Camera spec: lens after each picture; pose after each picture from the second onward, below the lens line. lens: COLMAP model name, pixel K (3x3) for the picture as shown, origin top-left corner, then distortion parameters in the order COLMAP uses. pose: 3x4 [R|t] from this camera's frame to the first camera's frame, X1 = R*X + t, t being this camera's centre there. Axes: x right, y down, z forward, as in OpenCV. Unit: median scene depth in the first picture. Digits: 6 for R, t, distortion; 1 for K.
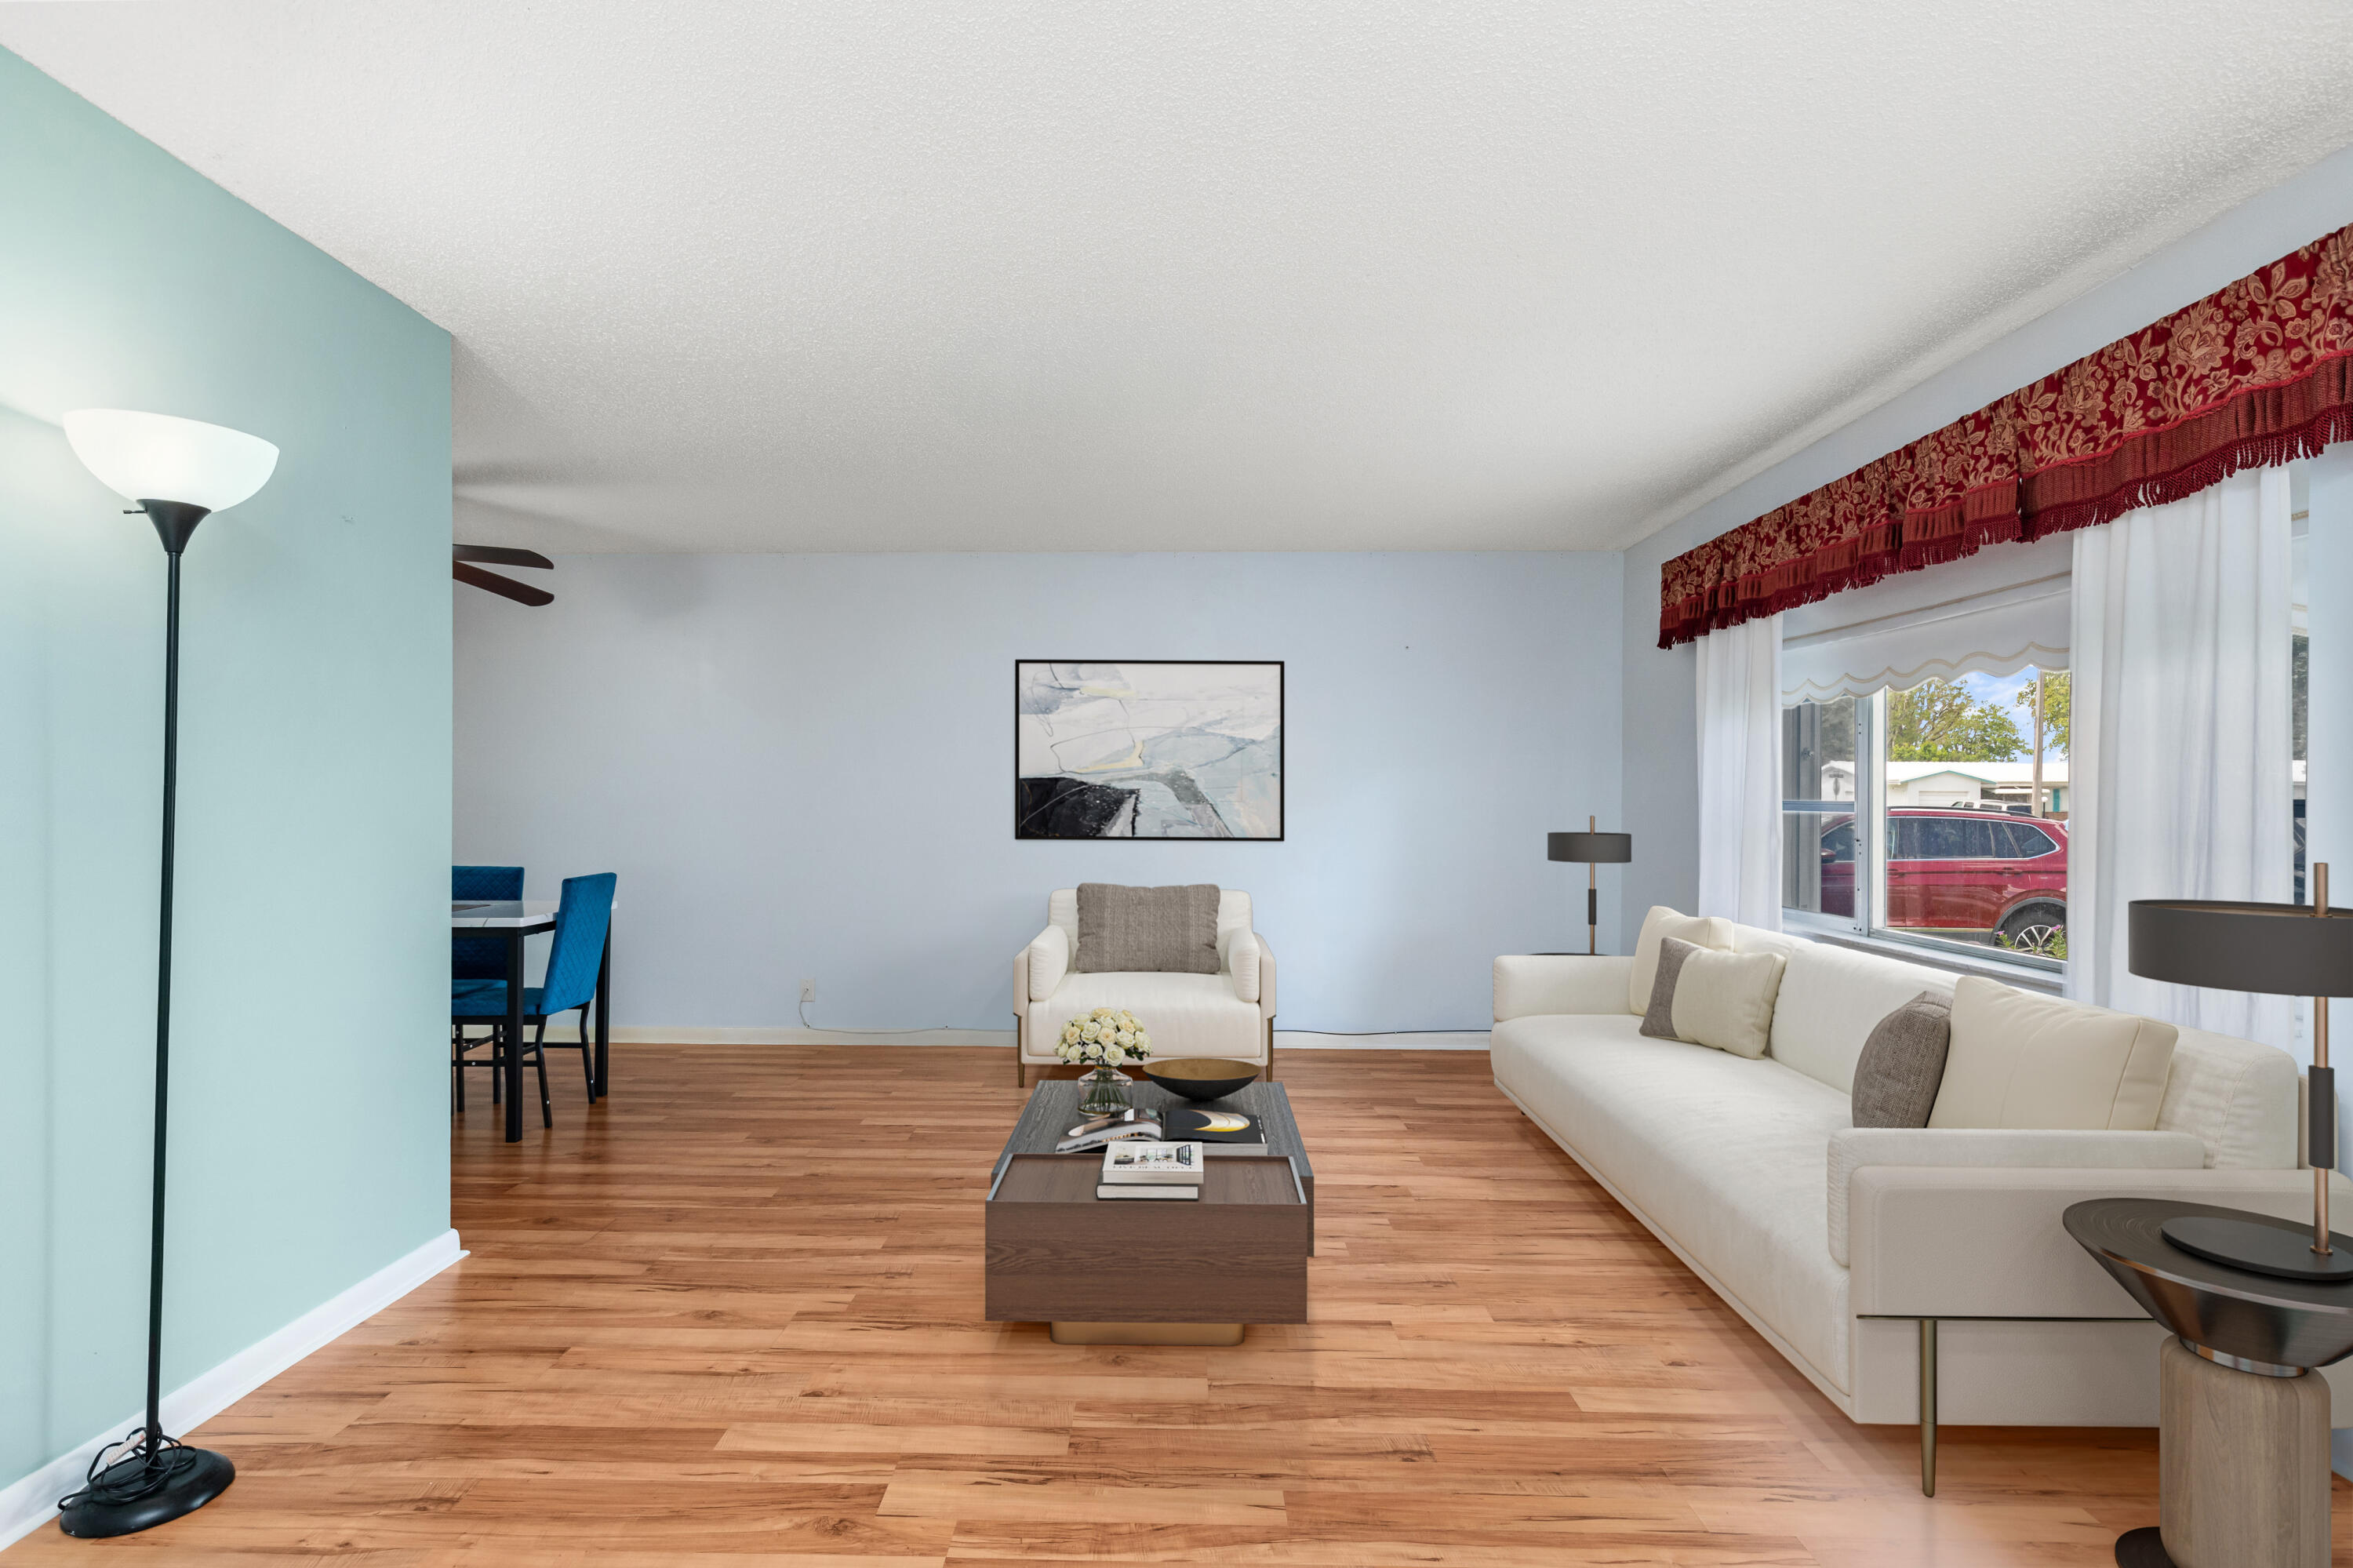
lens RADIAL K [[1146.4, 0, 1176.5], [0, 1146.4, 784.0], [0, 0, 1]] dist [-0.068966, 0.055844]
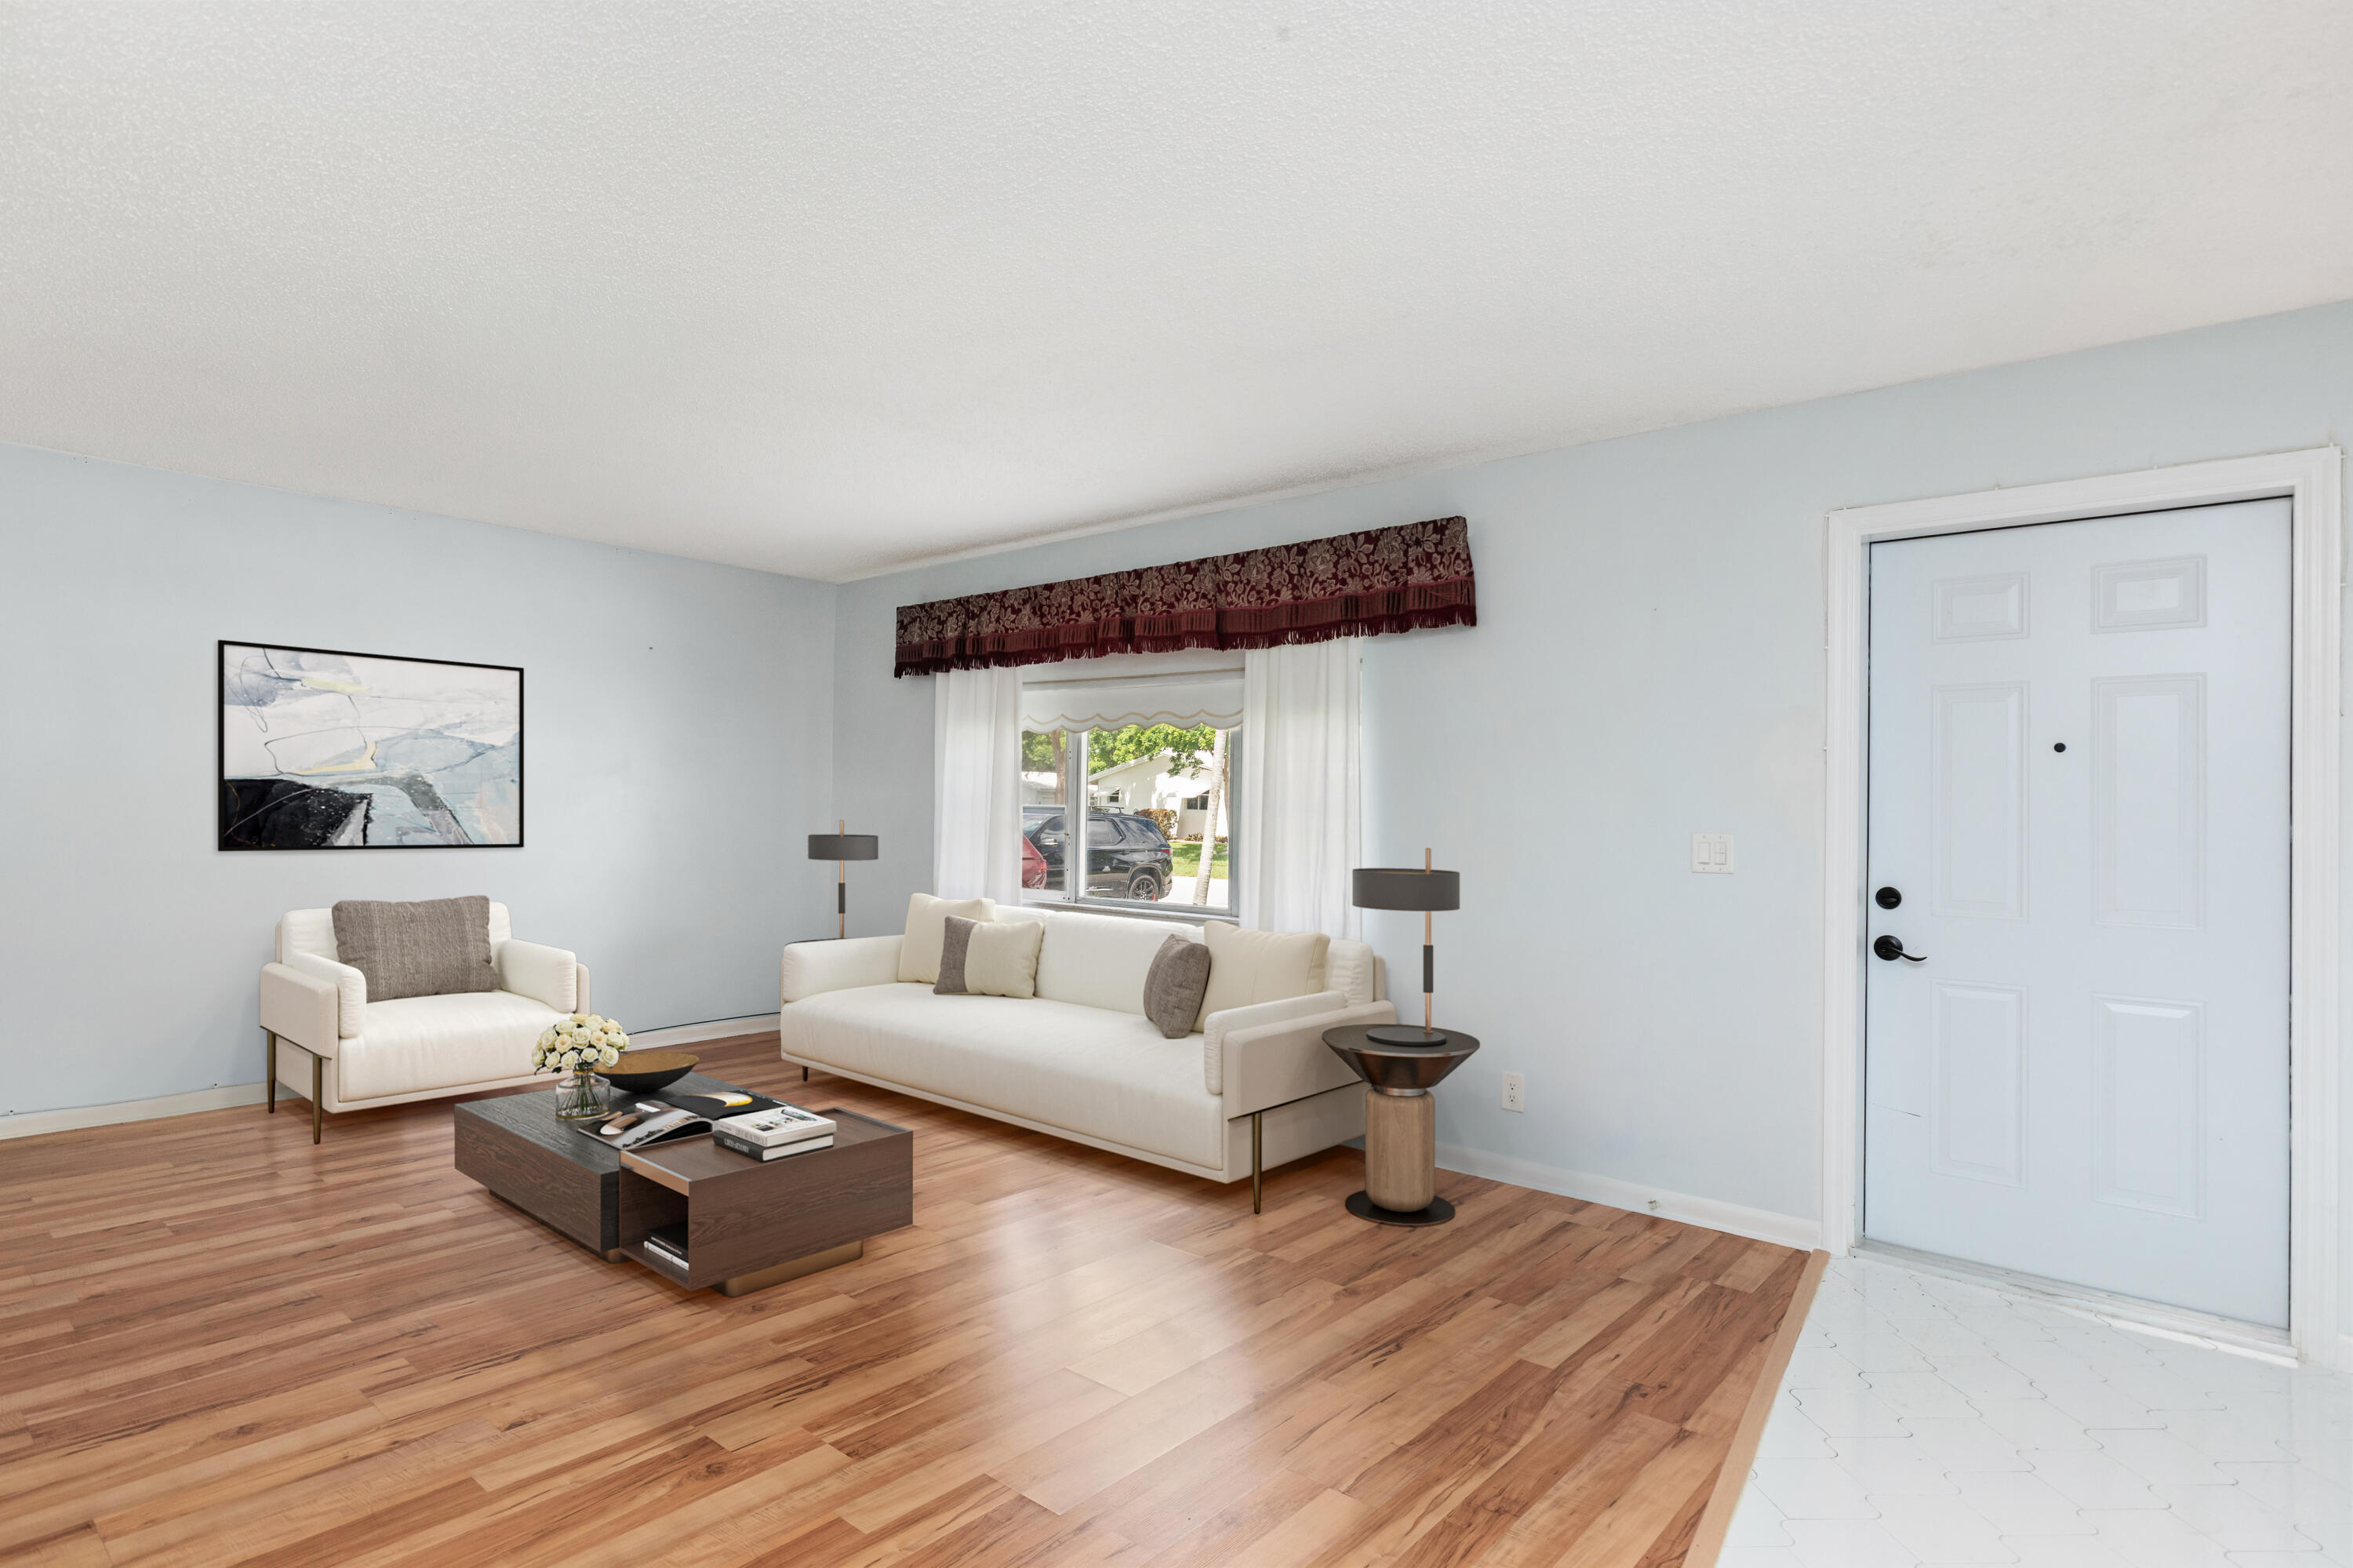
lens RADIAL K [[1246.5, 0, 1048.7], [0, 1246.5, 774.9], [0, 0, 1]] dist [-0.020166, -0.001178]
pose [[0.688318, 0.016721, 0.725217, -0.630213], [-0.014586, 0.999851, -0.009209, -0.013974], [-0.725263, -0.004240, 0.688459, -0.054287]]
